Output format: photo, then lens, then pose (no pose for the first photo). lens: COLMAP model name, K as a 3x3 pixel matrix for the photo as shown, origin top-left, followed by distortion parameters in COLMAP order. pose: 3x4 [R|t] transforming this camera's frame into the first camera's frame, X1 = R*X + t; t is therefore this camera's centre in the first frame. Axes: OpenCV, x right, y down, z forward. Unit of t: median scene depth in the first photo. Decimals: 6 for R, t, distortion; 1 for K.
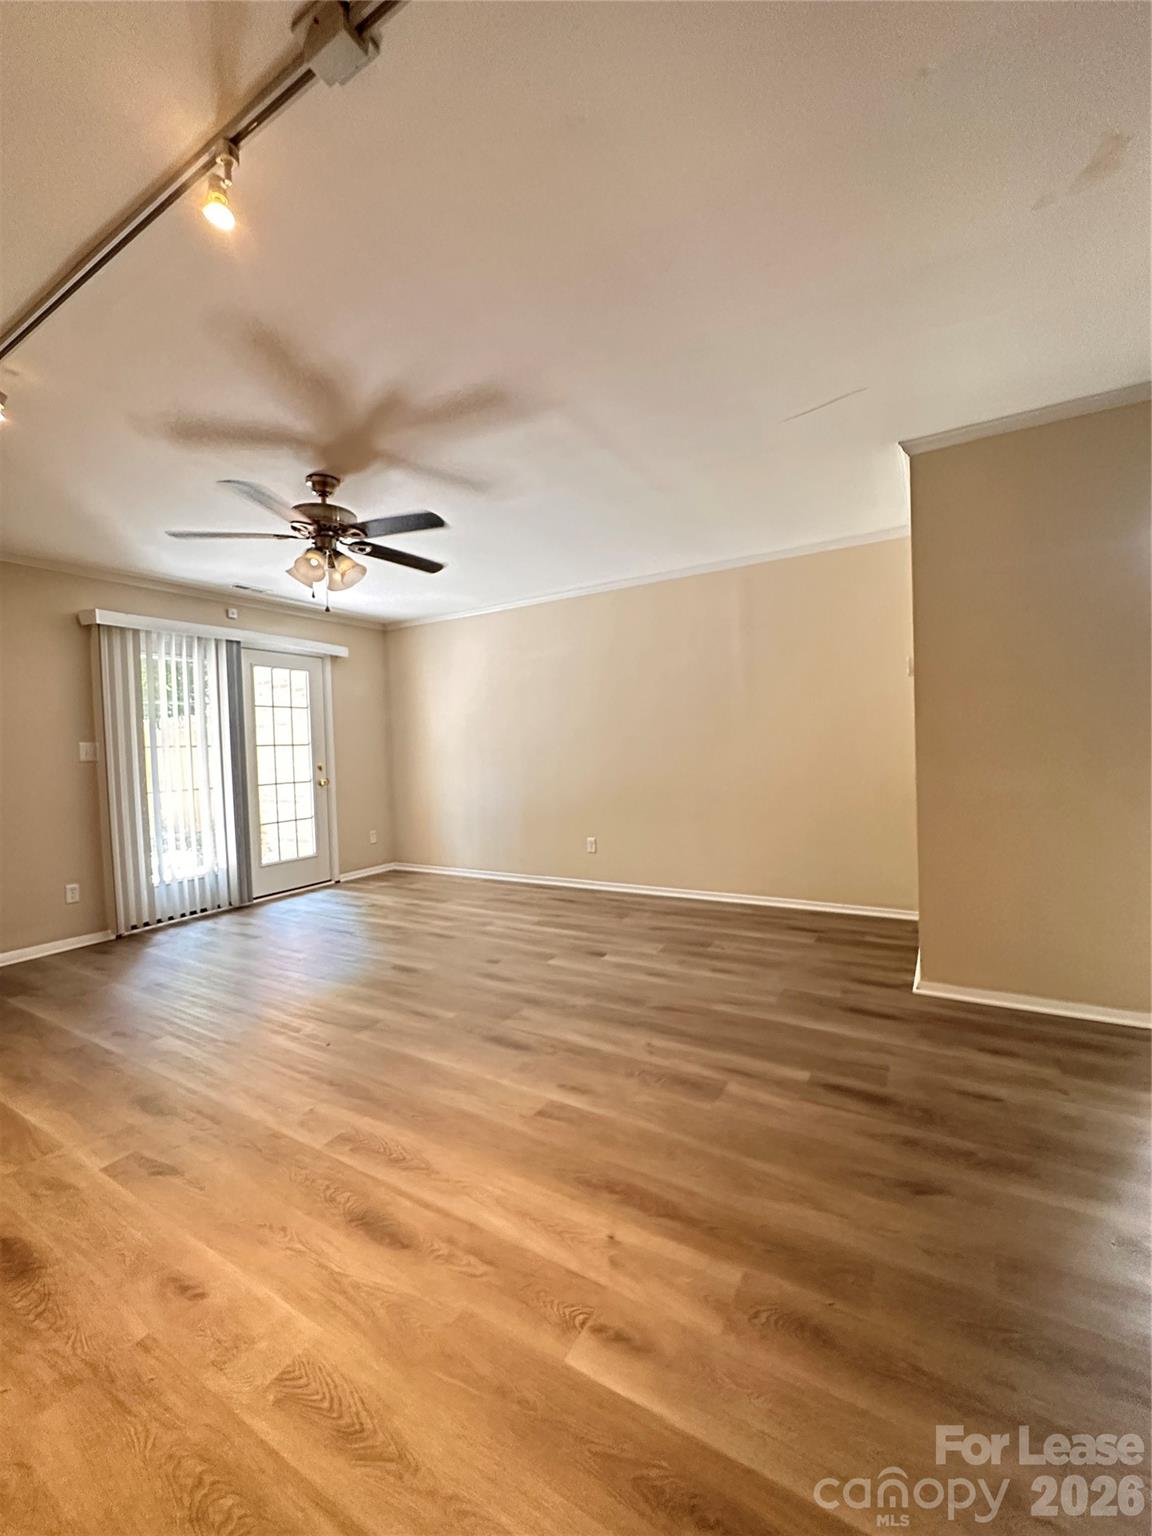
lens RADIAL K [[615.9, 0, 583.7], [0, 615.9, 767.7], [0, 0, 1]] dist [-0.006258, 0.000633]
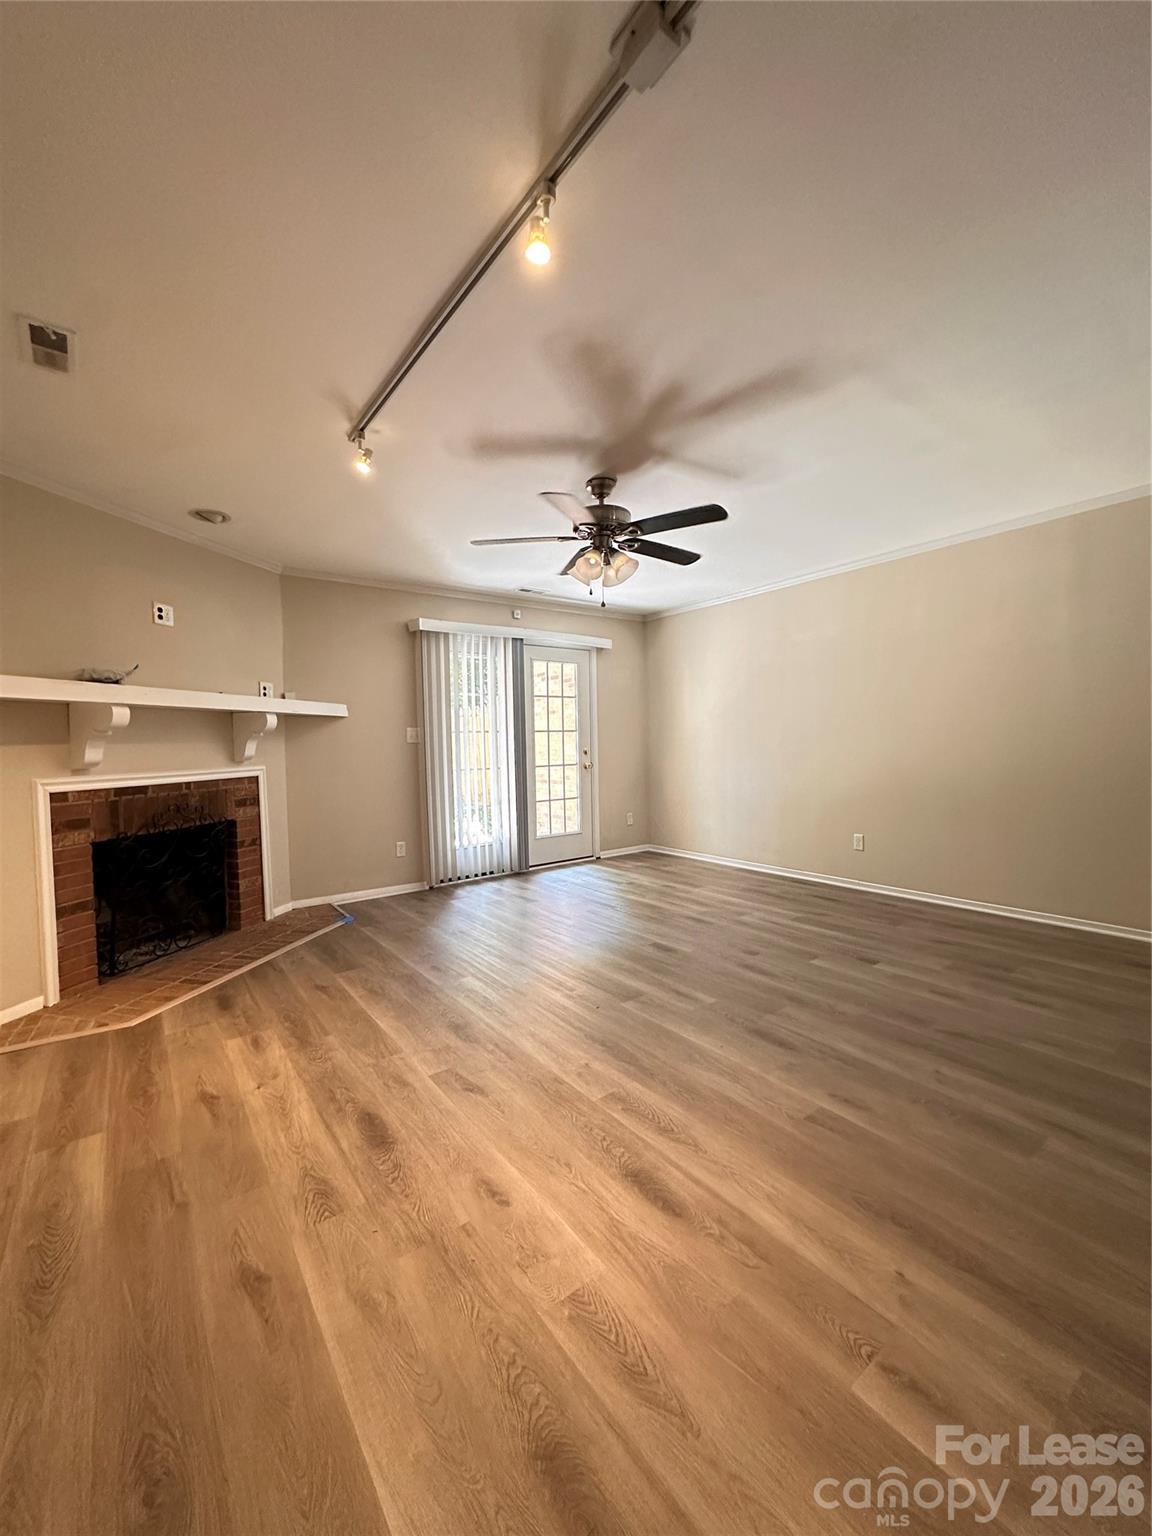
lens RADIAL K [[615.9, 0, 582.1], [0, 615.9, 766.6], [0, 0, 1]] dist [-0.006258, 0.000633]
pose [[0.921540, 0.027913, -0.387278, -0.033461], [-0.020630, 0.999524, 0.022949, 0.002161], [0.387734, -0.013159, 0.921677, -0.004326]]
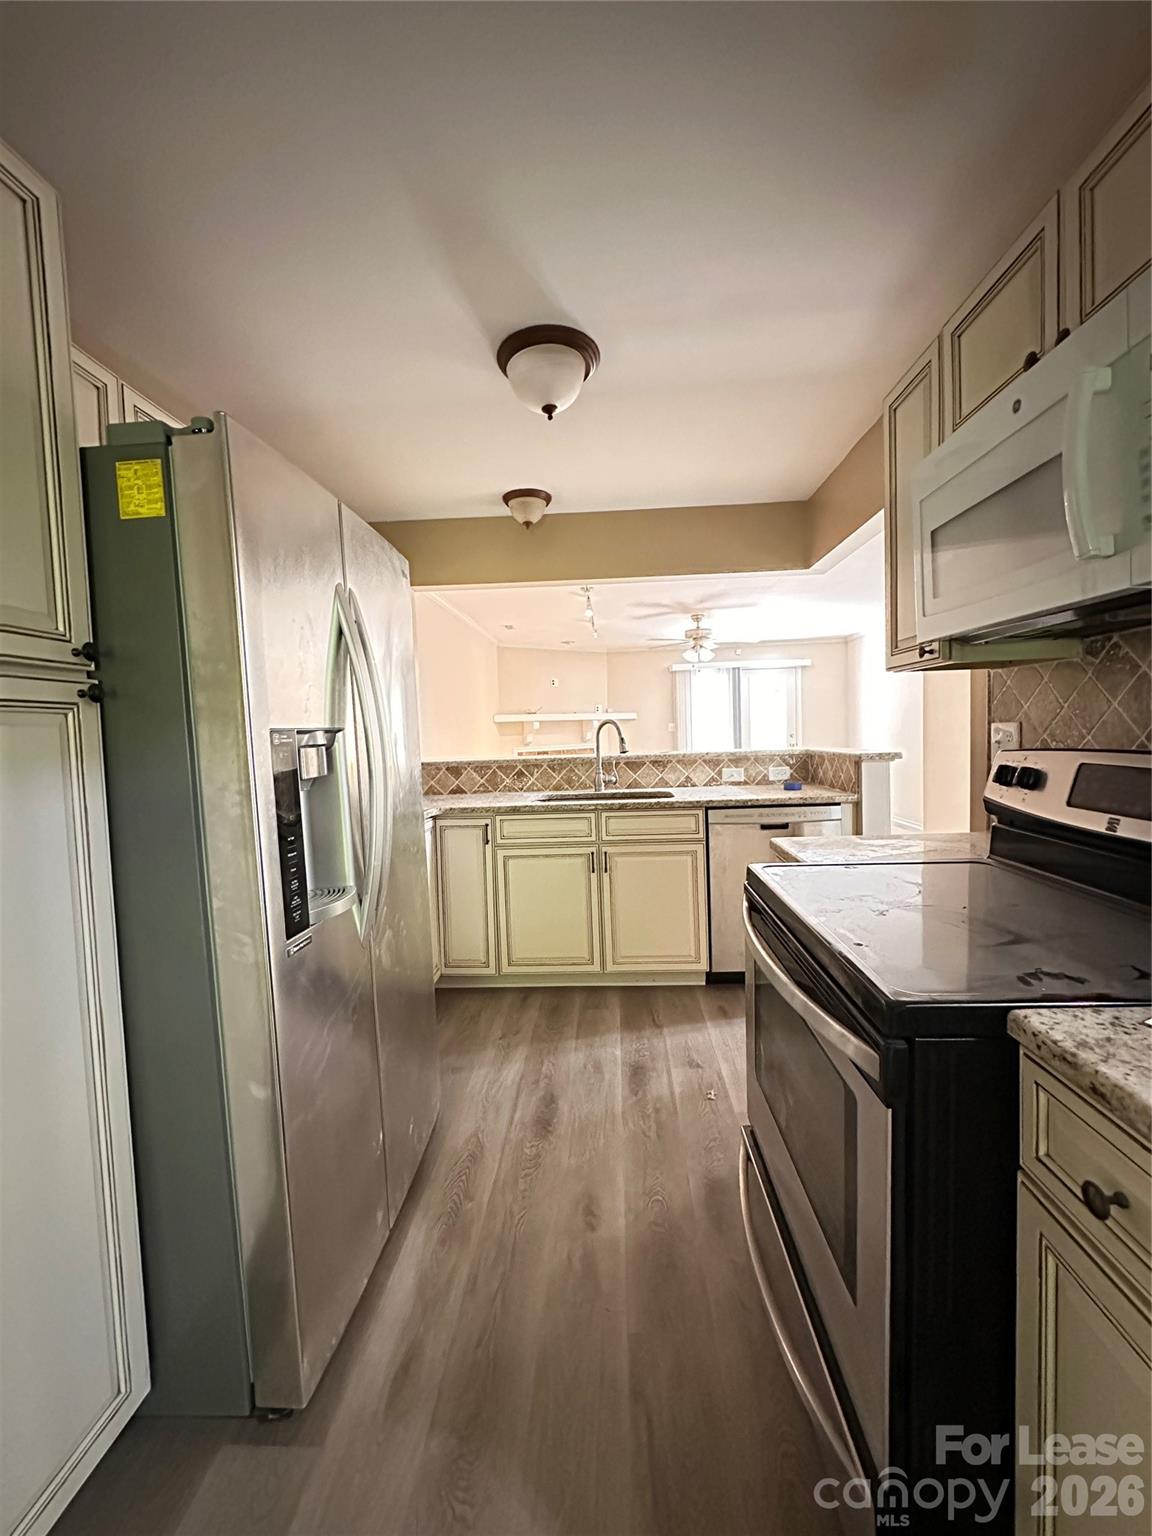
lens RADIAL K [[615.9, 0, 575.6], [0, 615.9, 764.9], [0, 0, 1]] dist [-0.006258, 0.000633]
pose [[0.466571, 0.065451, -0.882059, 1.865856], [-0.011589, 0.997625, 0.067897, -0.068638], [0.884408, -0.021456, 0.466221, -0.670282]]
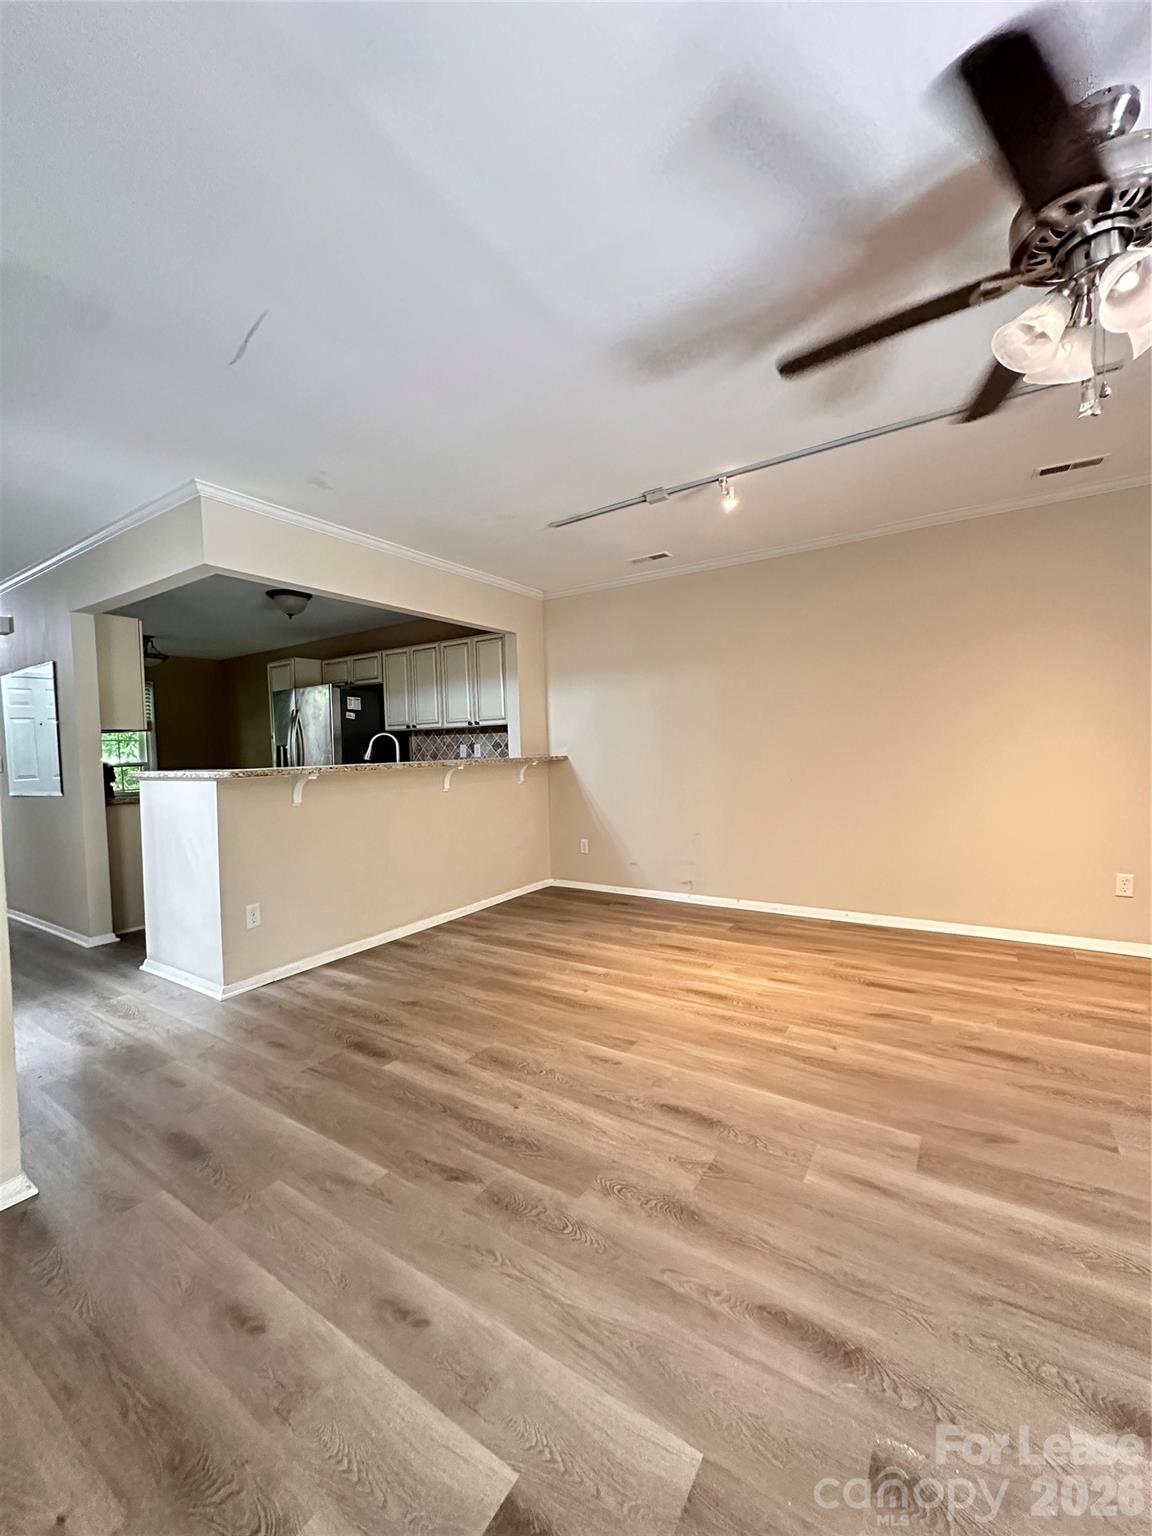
lens RADIAL K [[615.9, 0, 585.1], [0, 615.9, 766.1], [0, 0, 1]] dist [-0.006258, 0.000633]
pose [[-0.996999, 0.059614, 0.049390, -0.053320], [0.062643, 0.996093, 0.062249, -0.051914], [-0.045486, 0.065156, -0.996838, 1.689515]]
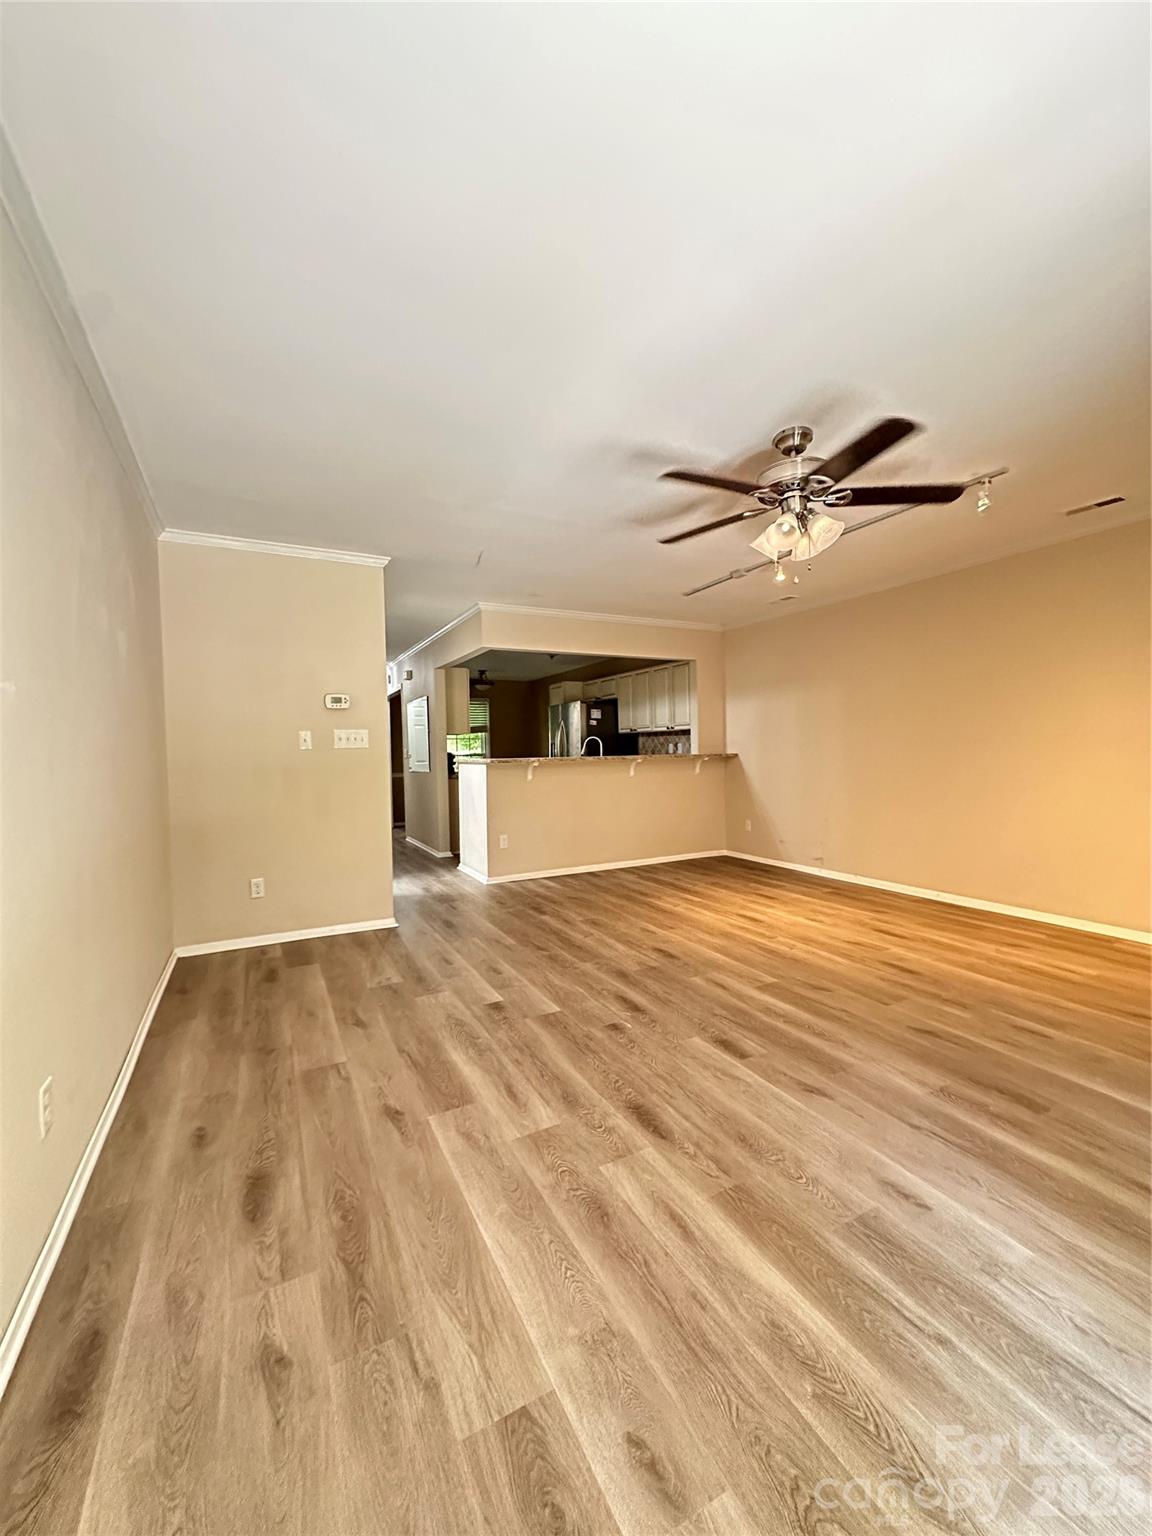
lens RADIAL K [[615.9, 0, 580.1], [0, 615.9, 769.8], [0, 0, 1]] dist [-0.006258, 0.000633]
pose [[-0.846223, 0.031225, 0.531912, -0.698974], [0.063727, 0.997047, 0.042855, -0.047728], [-0.529004, 0.070162, -0.845714, 2.189594]]
